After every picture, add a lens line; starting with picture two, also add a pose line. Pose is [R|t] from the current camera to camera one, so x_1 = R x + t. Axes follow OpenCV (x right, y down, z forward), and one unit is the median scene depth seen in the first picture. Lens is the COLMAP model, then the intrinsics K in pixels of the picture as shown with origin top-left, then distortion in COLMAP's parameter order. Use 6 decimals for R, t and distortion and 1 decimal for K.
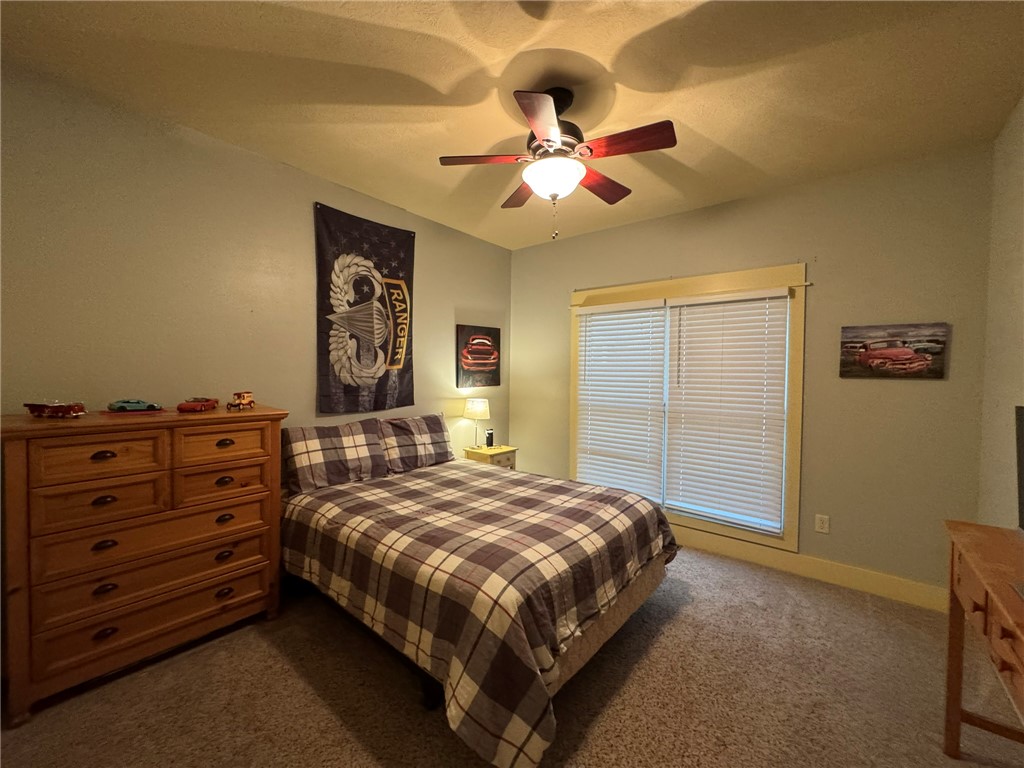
lens RADIAL K [[409.8, 0, 512.0], [0, 409.8, 384.0], [0, 0, 1]] dist [-0.002620, -0.000601]
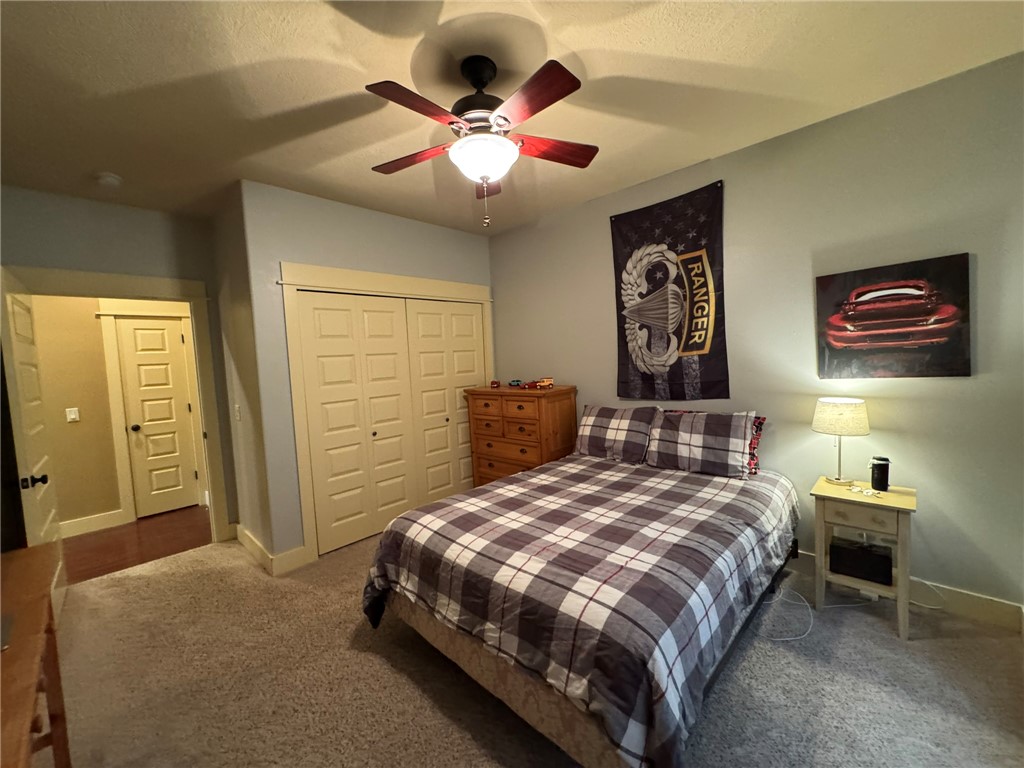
lens RADIAL K [[409.8, 0, 512.0], [0, 409.8, 384.0], [0, 0, 1]] dist [-0.002620, -0.000601]
pose [[-0.081312, 0.056912, -0.995063, 0.654724], [0.019965, 0.998261, 0.055463, -0.032777], [0.996489, -0.015357, -0.082307, 0.715195]]
